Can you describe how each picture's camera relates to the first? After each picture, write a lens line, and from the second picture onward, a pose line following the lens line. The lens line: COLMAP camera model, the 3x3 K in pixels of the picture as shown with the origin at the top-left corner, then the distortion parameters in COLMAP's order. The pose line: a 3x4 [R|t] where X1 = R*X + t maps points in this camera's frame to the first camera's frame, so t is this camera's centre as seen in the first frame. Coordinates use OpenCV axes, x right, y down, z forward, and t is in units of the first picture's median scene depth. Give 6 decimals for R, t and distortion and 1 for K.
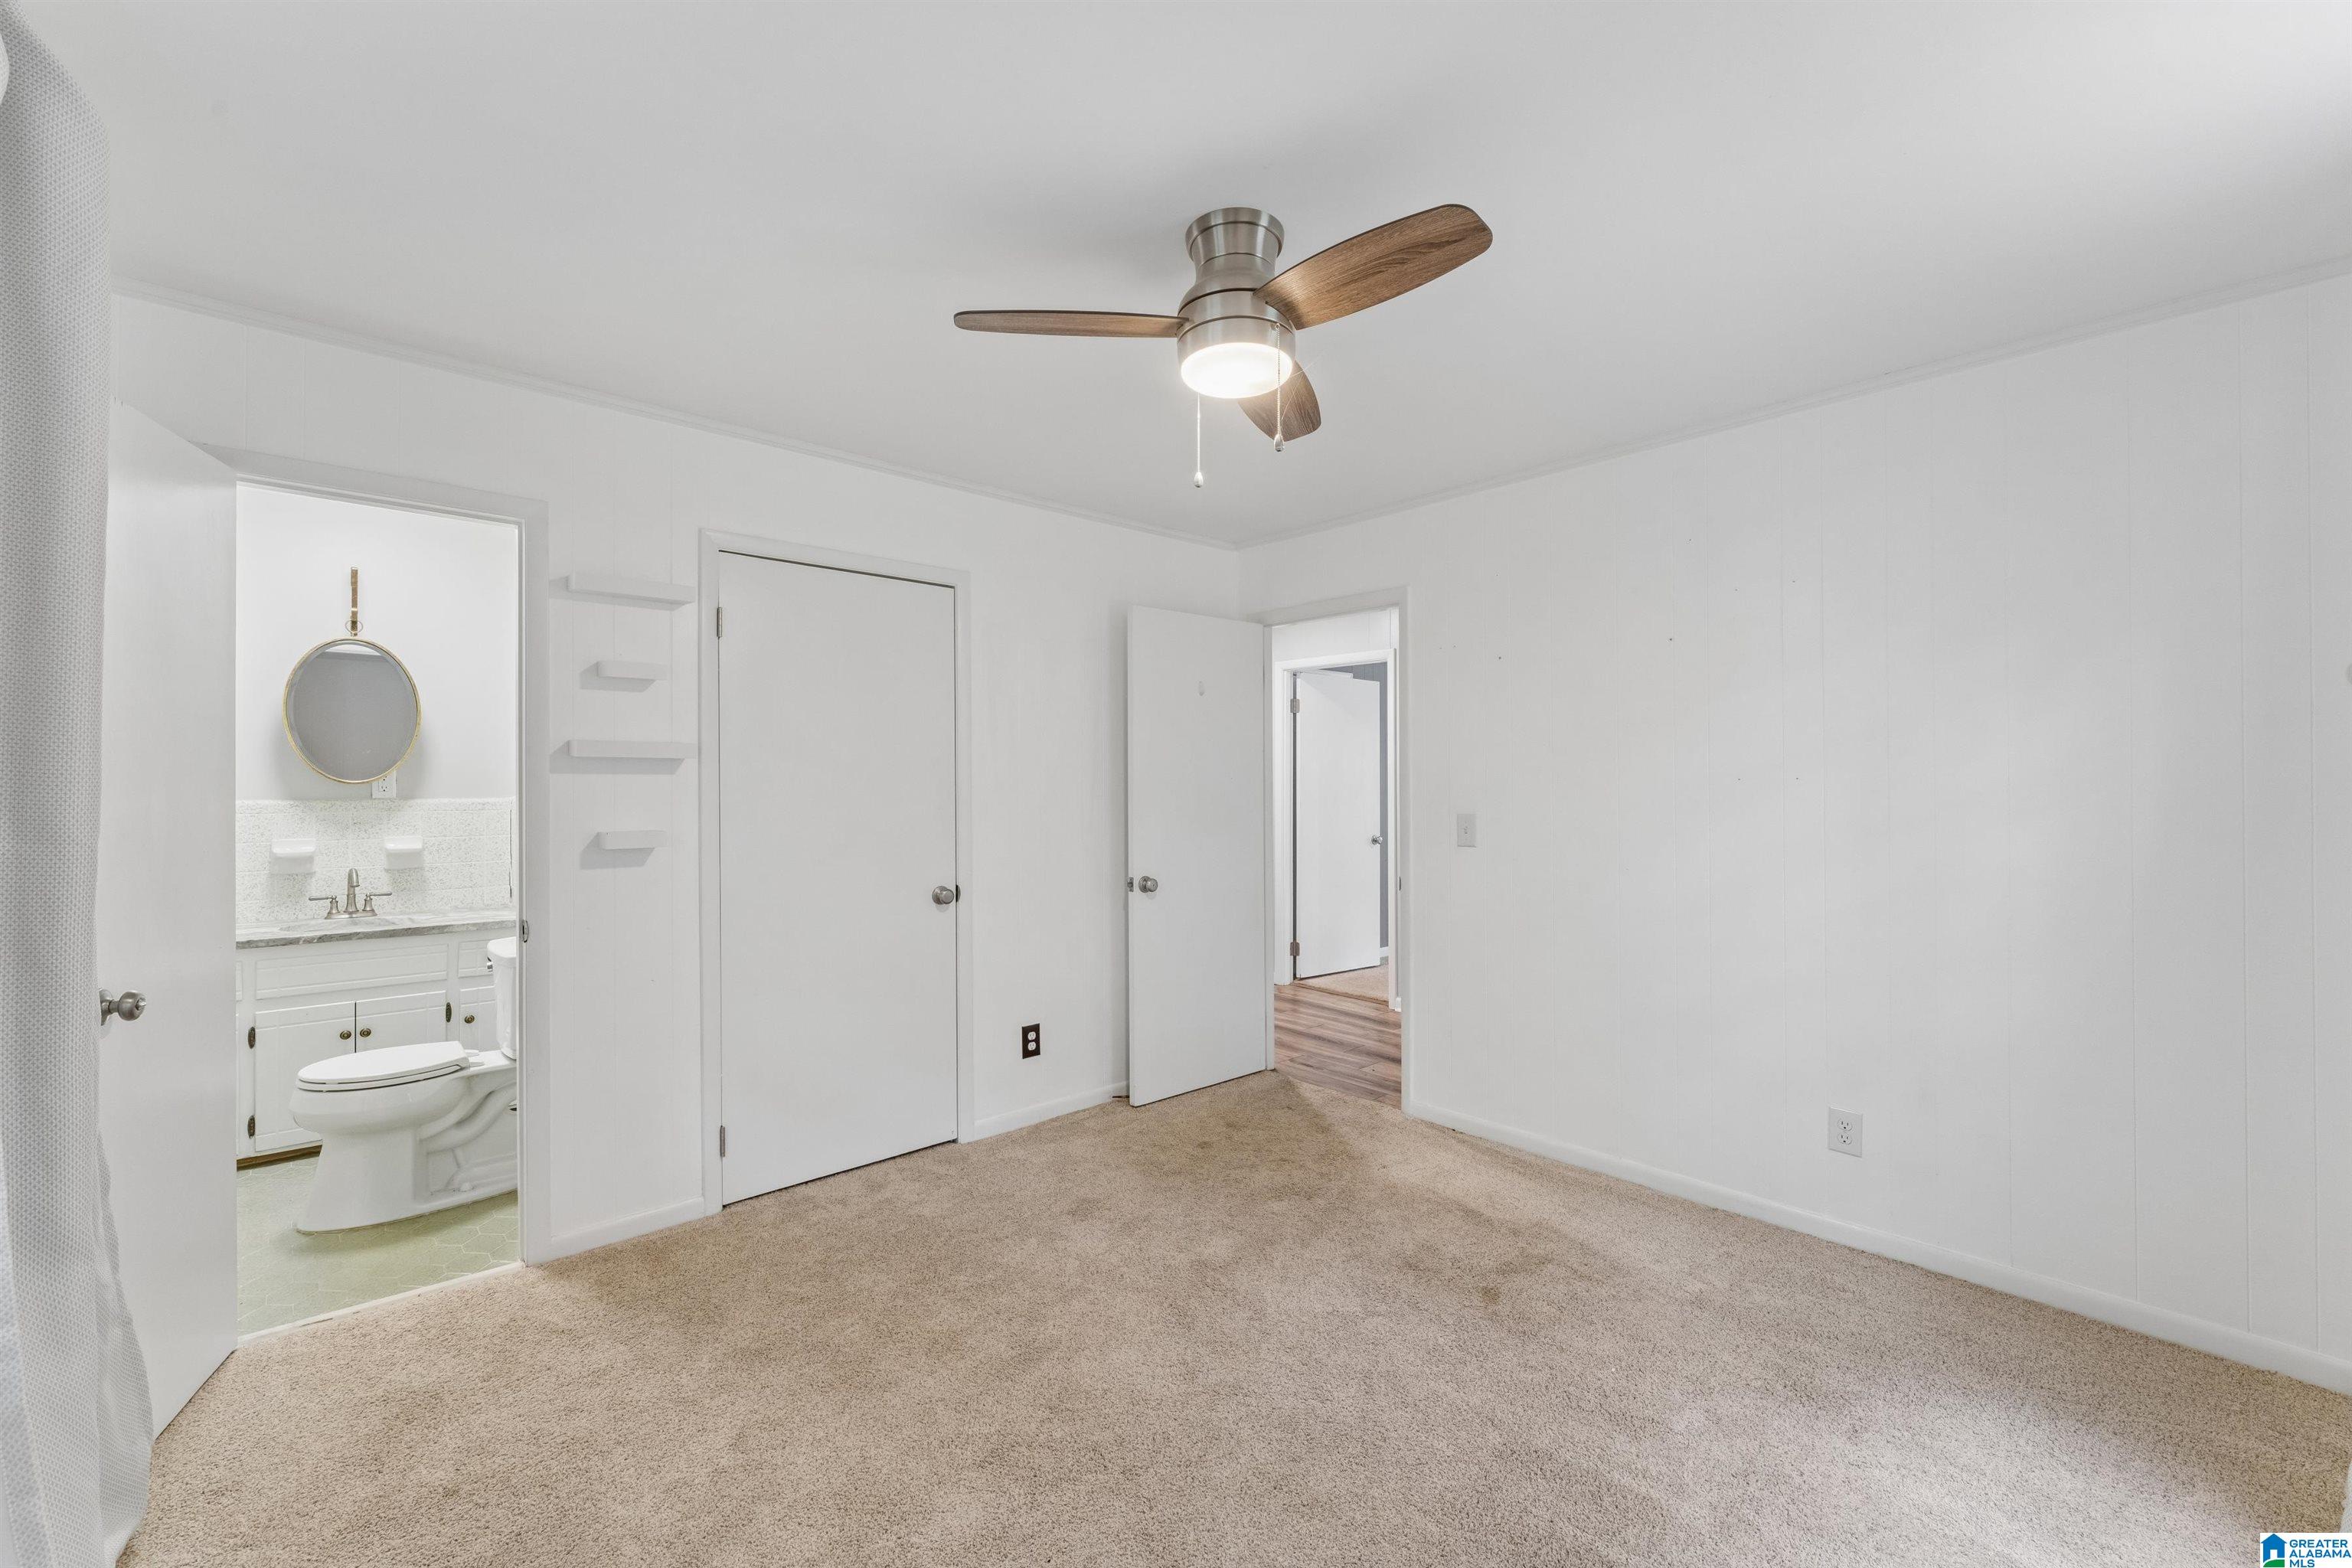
lens RADIAL K [[957.1, 0, 1175.7], [0, 957.1, 777.4], [0, 0, 1]] dist [-0.000586, 0.000008]
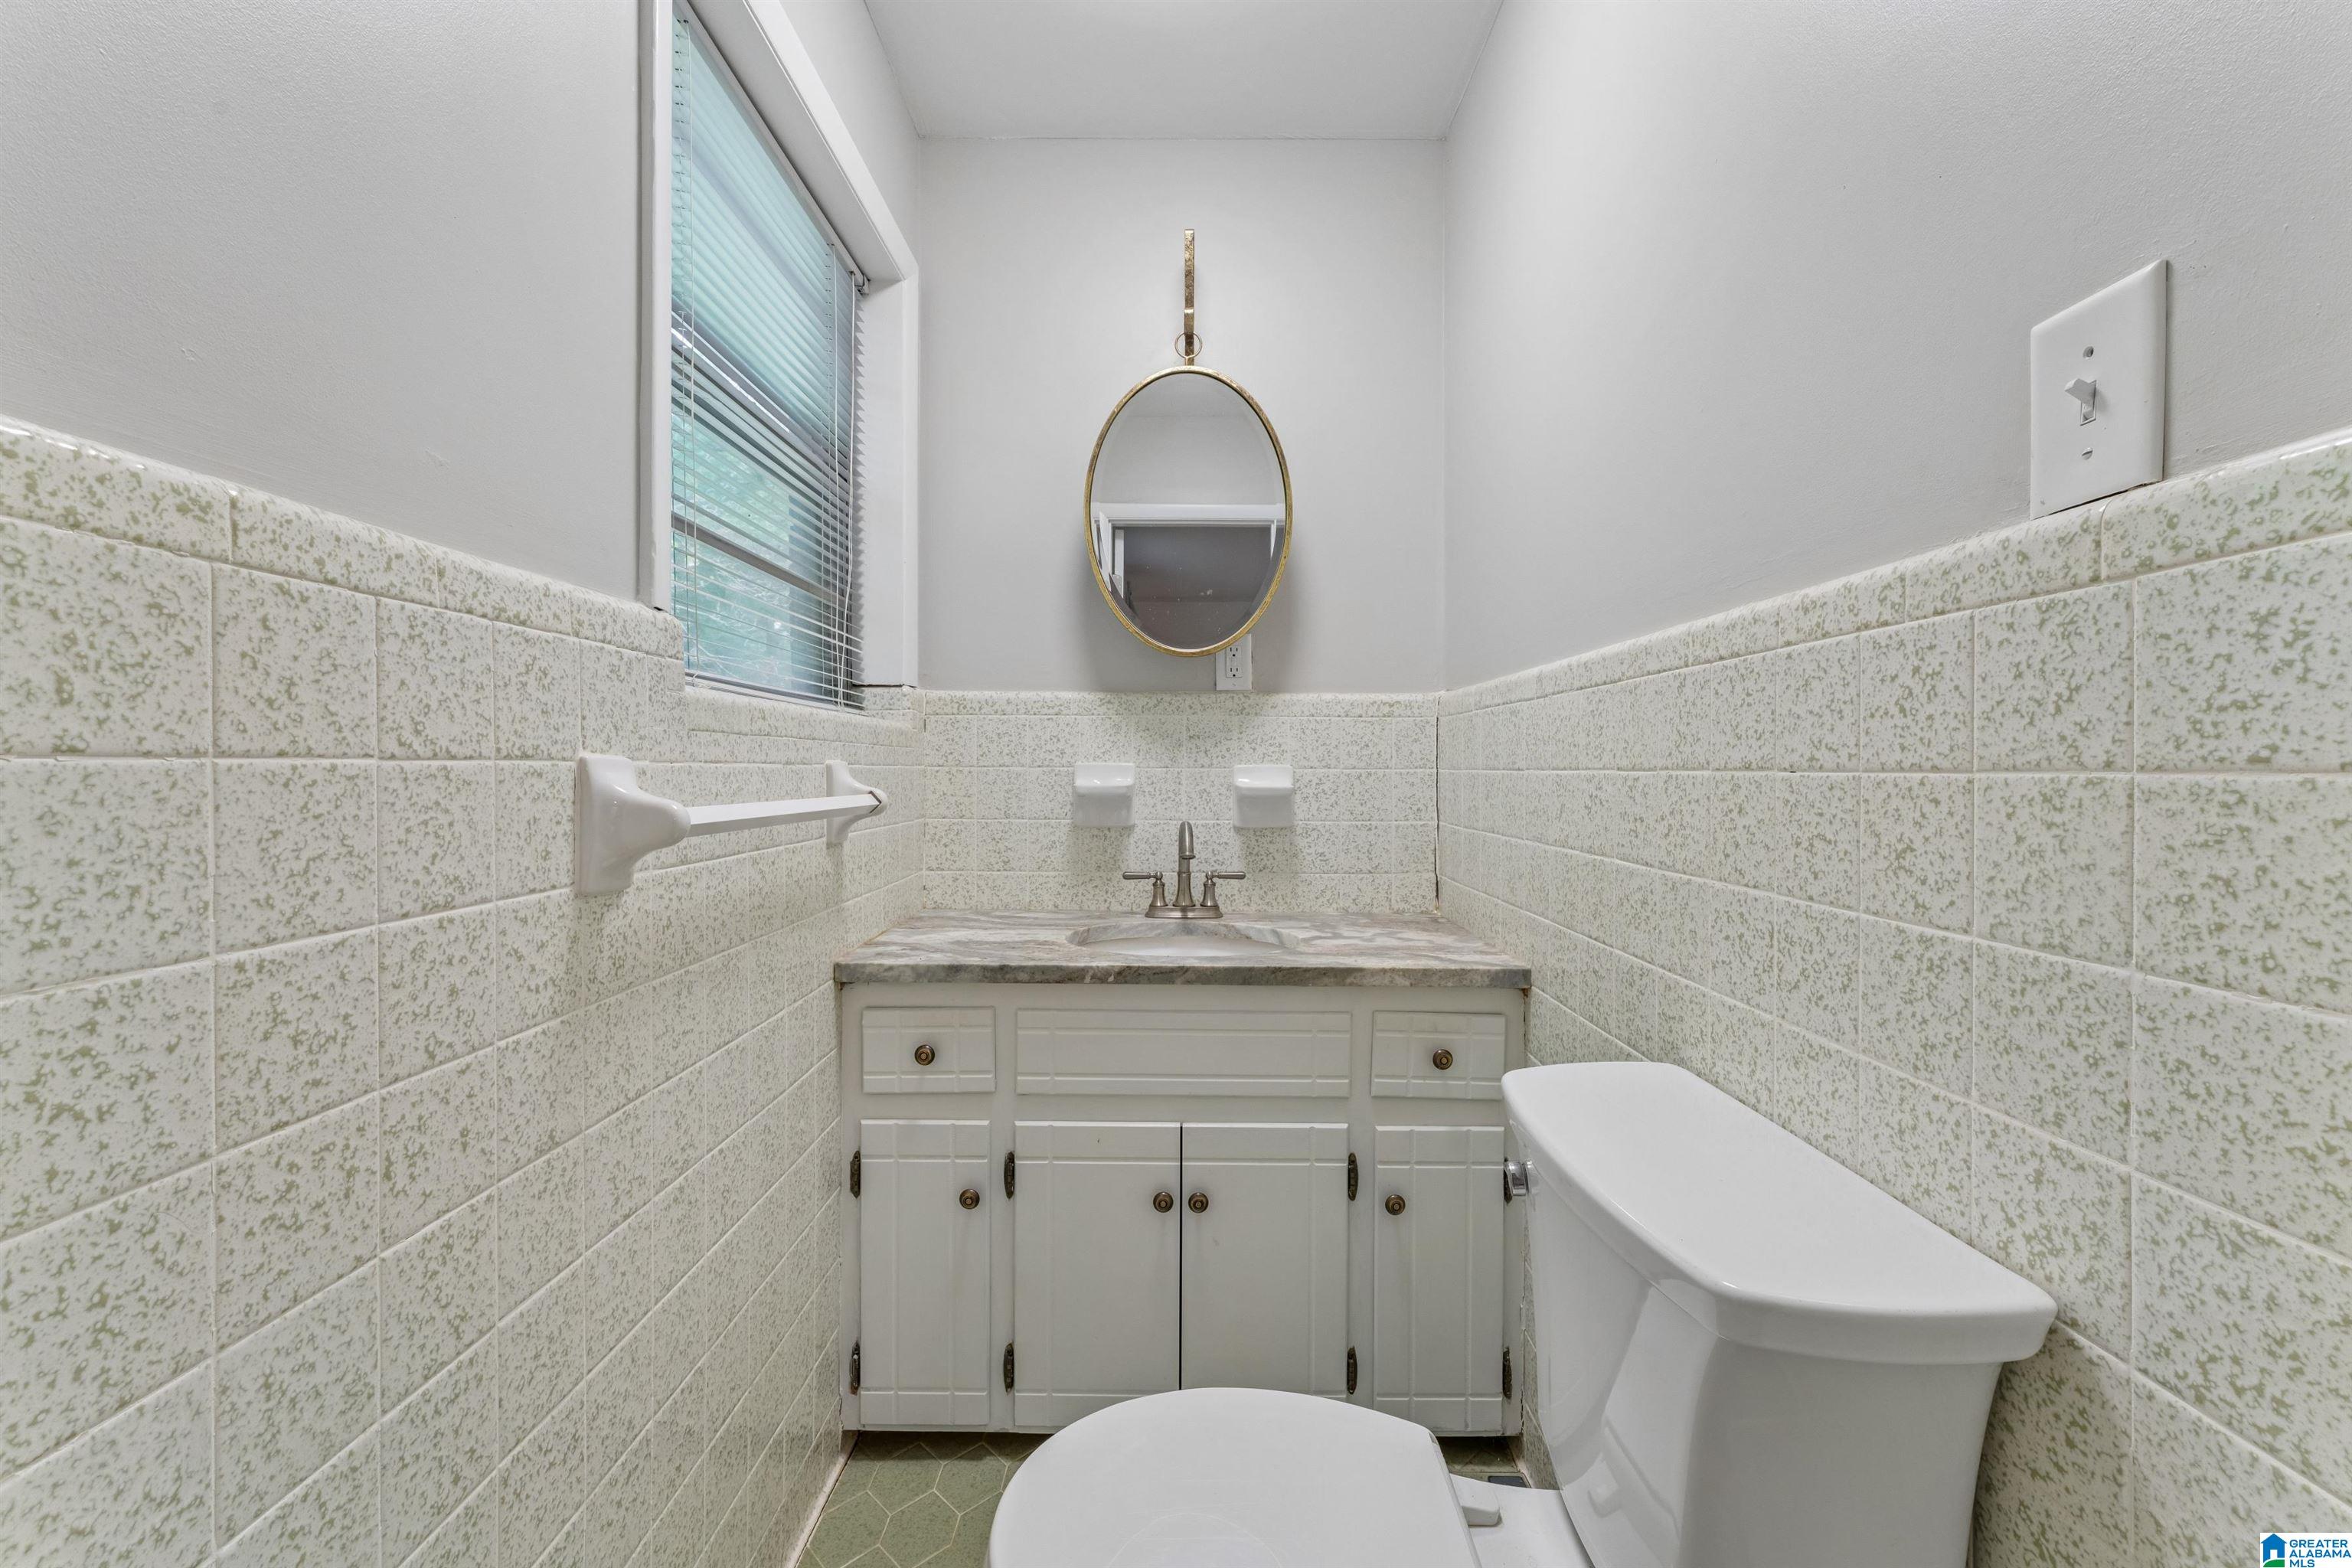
lens RADIAL K [[957.1, 0, 1175.7], [0, 957.1, 777.4], [0, 0, 1]] dist [-0.000586, 0.000008]
pose [[0.728332, 0.009322, -0.685161, -0.517219], [-0.000672, 0.999917, 0.012890, 0.065123], [0.685224, -0.008928, 0.728278, 0.627556]]
